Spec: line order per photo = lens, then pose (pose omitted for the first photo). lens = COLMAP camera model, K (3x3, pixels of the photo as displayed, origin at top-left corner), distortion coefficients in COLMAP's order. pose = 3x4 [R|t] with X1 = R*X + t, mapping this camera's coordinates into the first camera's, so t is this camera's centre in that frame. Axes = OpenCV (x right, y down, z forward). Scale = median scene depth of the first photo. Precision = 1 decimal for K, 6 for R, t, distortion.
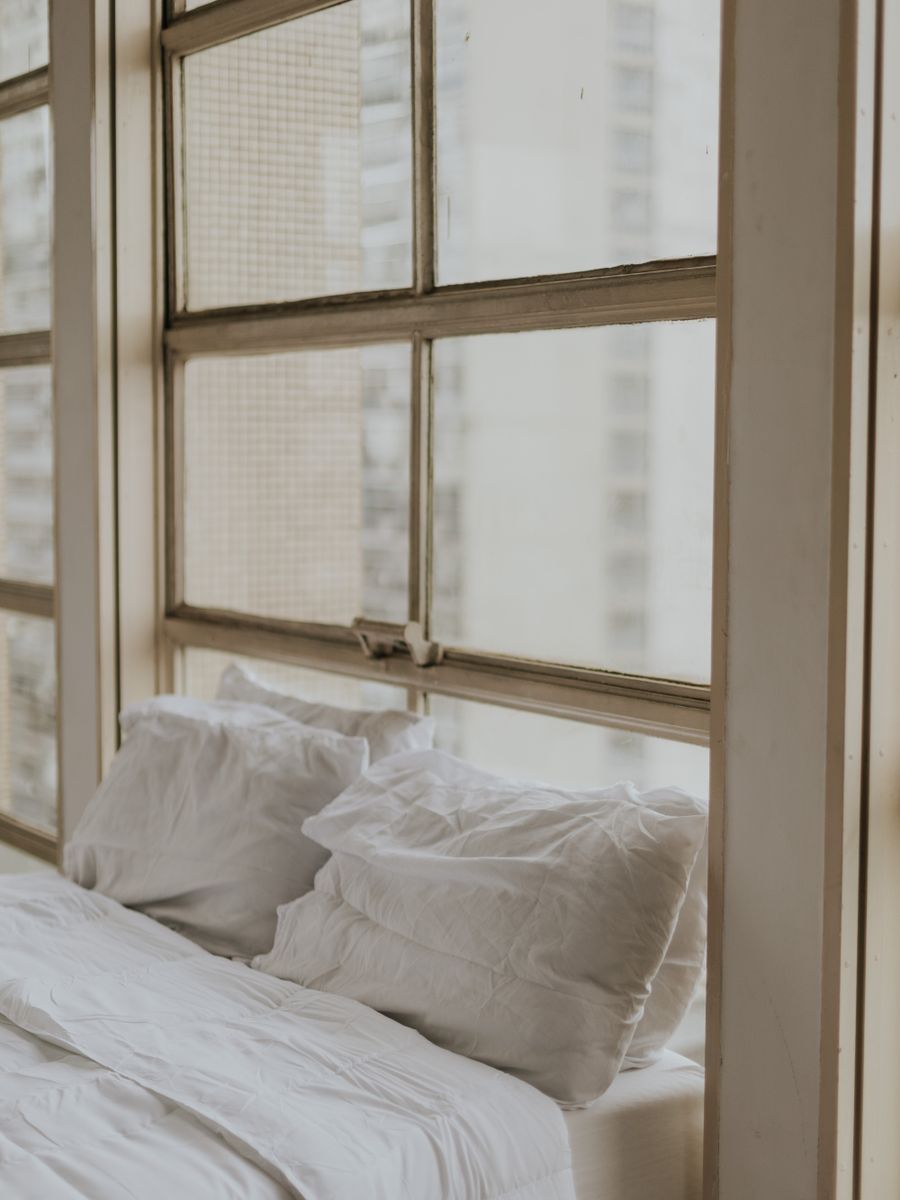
lens RADIAL K [[1939.0, 0, 450.0], [0, 1939.0, 600.0], [0, 0, 1]] dist [-0.018637, -0.097926]
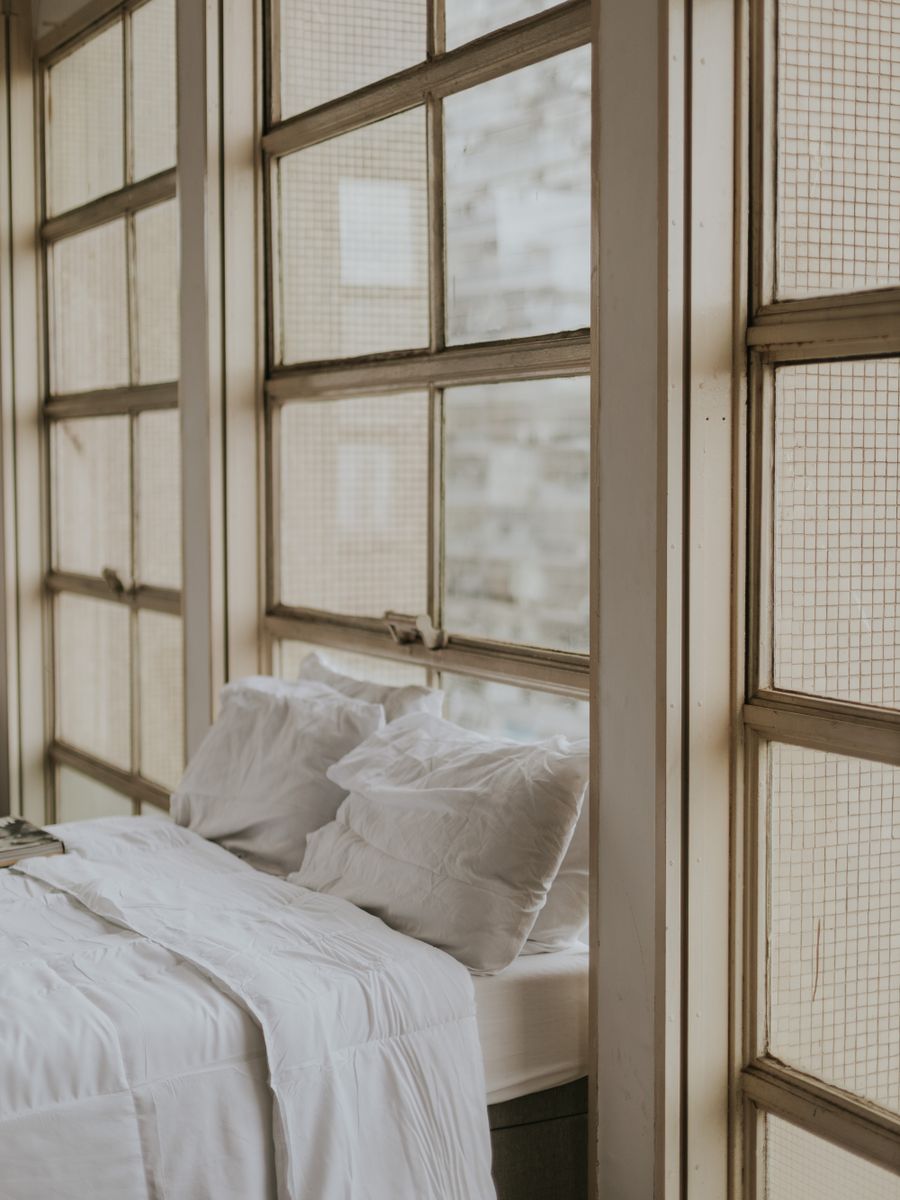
lens RADIAL K [[1939.0, 0, 450.0], [0, 1939.0, 600.0], [0, 0, 1]] dist [-0.018637, -0.097926]
pose [[0.990347, 0.002891, -0.138579, 0.187612], [-0.004869, 0.999891, -0.013939, 0.021700], [0.138523, 0.014480, 0.990253, -0.264258]]
